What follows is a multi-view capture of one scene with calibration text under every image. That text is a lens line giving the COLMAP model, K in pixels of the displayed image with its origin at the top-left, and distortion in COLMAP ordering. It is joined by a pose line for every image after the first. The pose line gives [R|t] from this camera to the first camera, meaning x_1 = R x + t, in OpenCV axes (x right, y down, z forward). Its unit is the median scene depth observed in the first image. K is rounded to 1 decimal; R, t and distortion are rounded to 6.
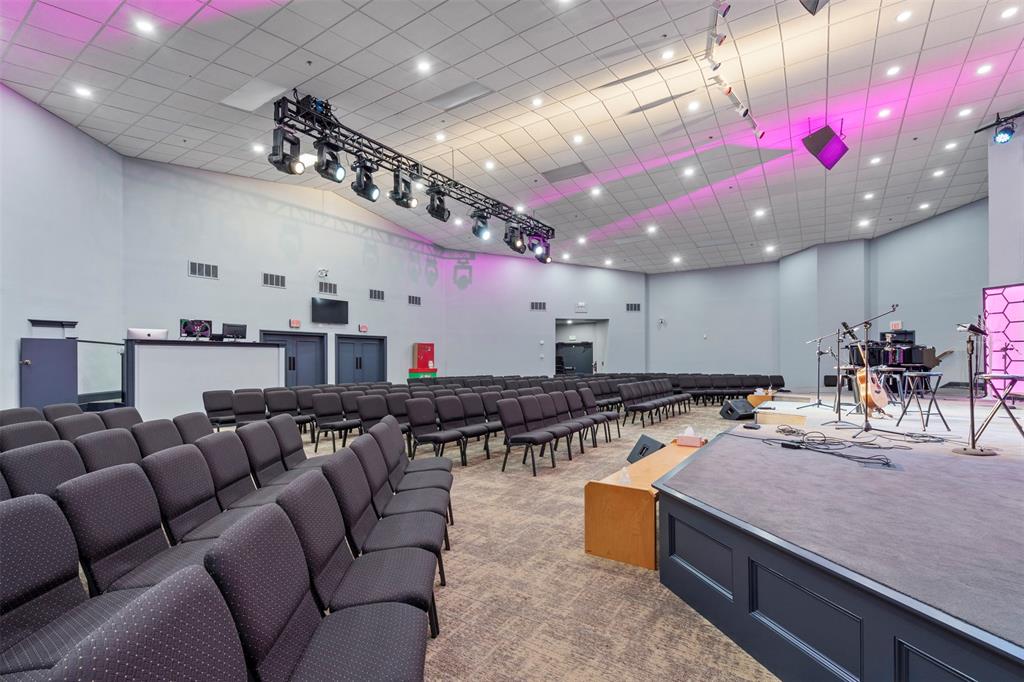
lens RADIAL K [[464.3, 0, 508.4], [0, 464.3, 355.7], [0, 0, 1]] dist [-0.007785, 0.000618]
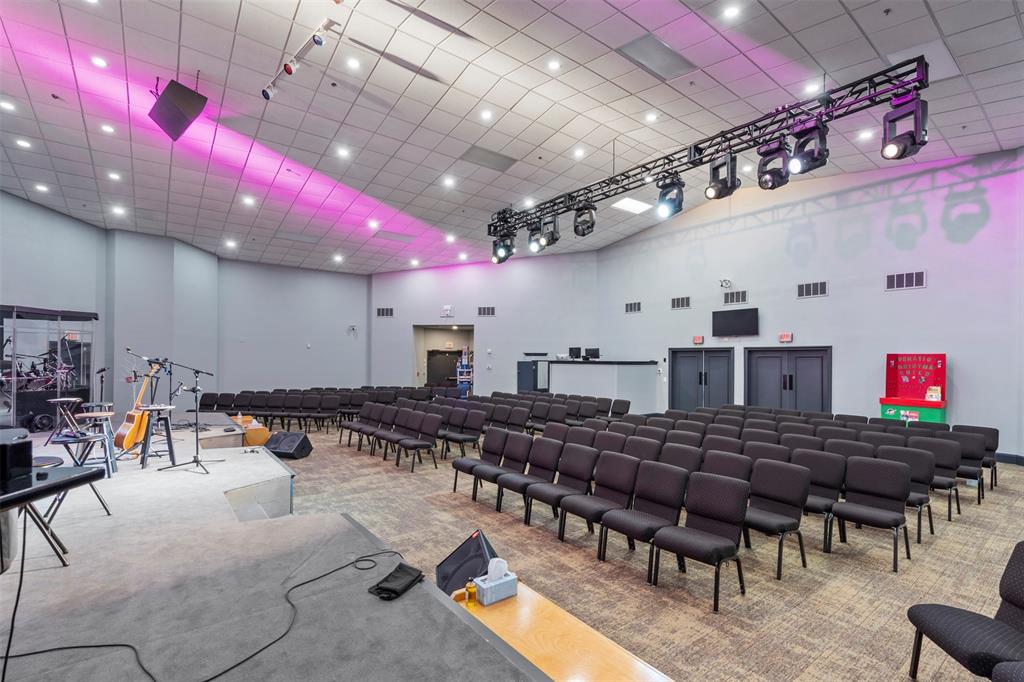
lens RADIAL K [[464.3, 0, 507.5], [0, 464.3, 349.0], [0, 0, 1]] dist [-0.007785, 0.000618]
pose [[-0.329365, -0.013908, -0.944100, 0.607213], [0.003524, 0.999866, -0.015959, -0.031721], [0.944196, -0.008583, -0.329272, 0.868719]]
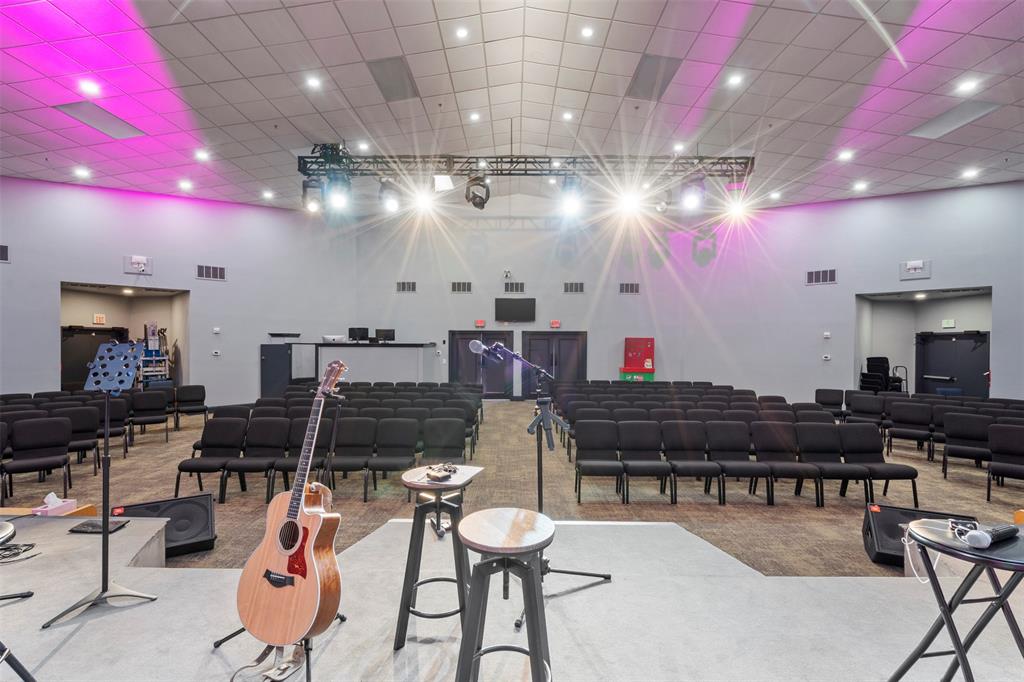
lens RADIAL K [[464.3, 0, 512.4], [0, 464.3, 349.8], [0, 0, 1]] dist [-0.007785, 0.000618]
pose [[0.544239, 0.022913, -0.838617, 0.485066], [-0.001899, 0.999658, 0.026081, -0.032617], [0.838928, -0.012601, 0.544097, 0.420466]]
